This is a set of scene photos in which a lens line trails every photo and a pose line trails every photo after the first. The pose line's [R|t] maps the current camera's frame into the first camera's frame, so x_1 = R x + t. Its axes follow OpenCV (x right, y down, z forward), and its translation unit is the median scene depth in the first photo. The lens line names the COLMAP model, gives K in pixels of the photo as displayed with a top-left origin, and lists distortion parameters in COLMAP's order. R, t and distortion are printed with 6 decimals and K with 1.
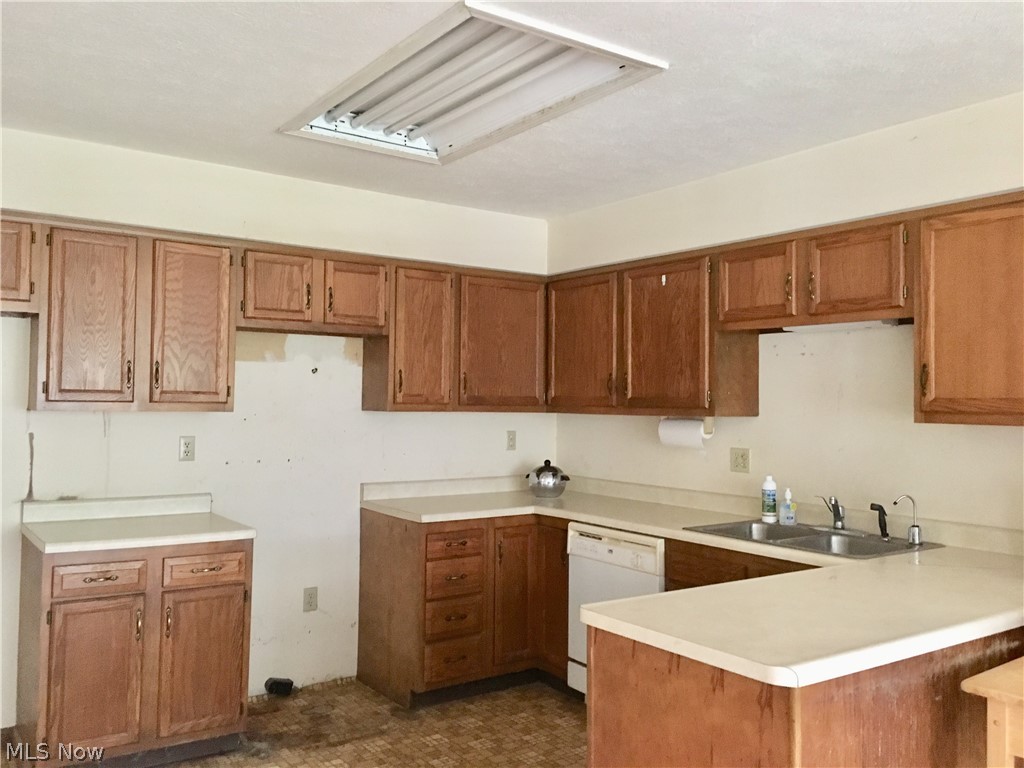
lens RADIAL K [[893.1, 0, 507.7], [0, 893.1, 380.0], [0, 0, 1]] dist [0.083424, -0.106395]
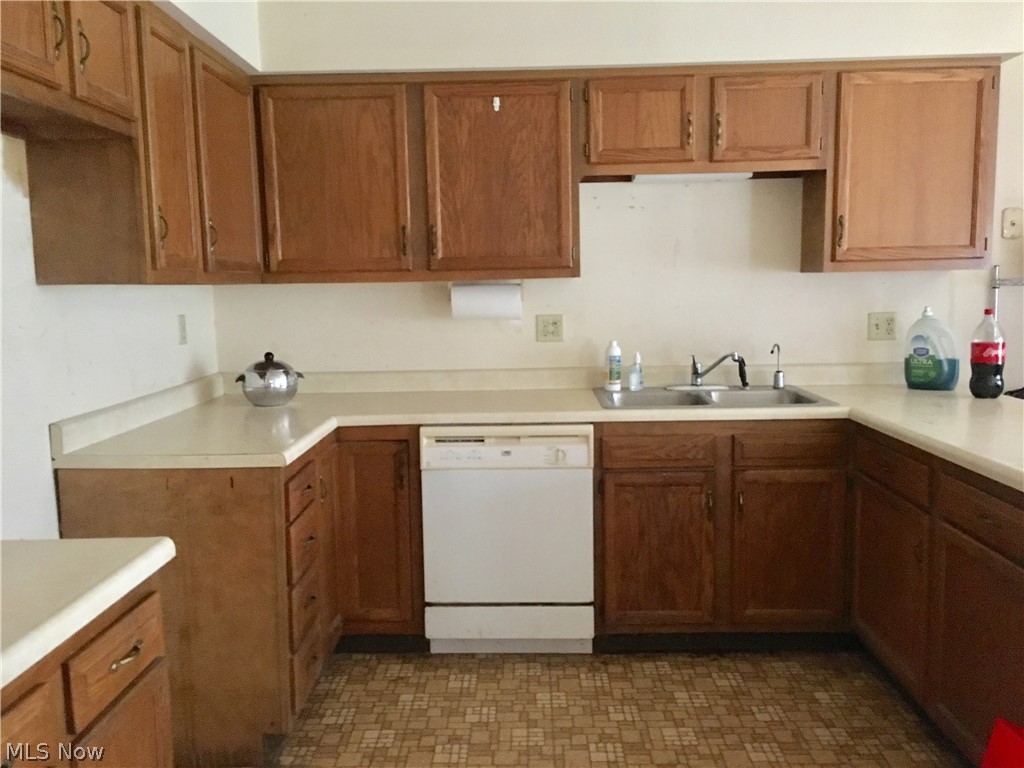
lens RADIAL K [[867.3, 0, 523.5], [0, 867.3, 381.9], [0, 0, 1]] dist [0.072237, -0.102307]
pose [[0.587431, -0.115761, 0.800952, -0.449538], [0.006728, 0.990381, 0.138205, 0.023364], [-0.809246, -0.075797, 0.582559, 0.519897]]
